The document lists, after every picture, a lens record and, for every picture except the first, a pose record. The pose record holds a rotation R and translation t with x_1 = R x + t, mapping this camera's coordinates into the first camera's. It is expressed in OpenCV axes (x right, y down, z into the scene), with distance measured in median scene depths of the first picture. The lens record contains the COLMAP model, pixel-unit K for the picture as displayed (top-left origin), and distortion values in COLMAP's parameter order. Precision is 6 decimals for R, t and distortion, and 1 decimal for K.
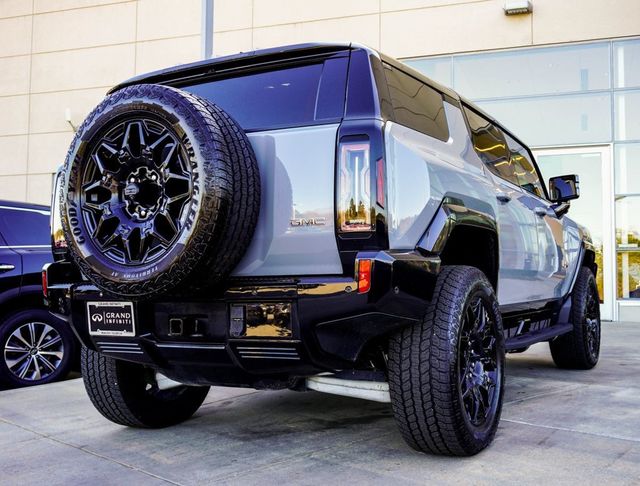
lens RADIAL K [[720.4, 0, 320.0], [0, 720.4, 243.0], [0, 0, 1]] dist [0.007228, 0.006151]
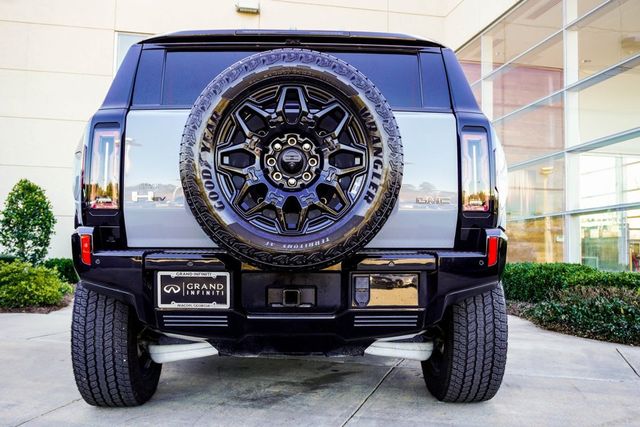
lens RADIAL K [[658.6, 0, 320.0], [0, 658.6, 213.5], [0, 0, 1]] dist [-0.016418, -0.006601]
pose [[0.866130, 0.045062, 0.497783, -0.636770], [-0.046900, 0.998861, -0.008816, 0.007559], [-0.497613, -0.015710, 0.867257, 0.209000]]
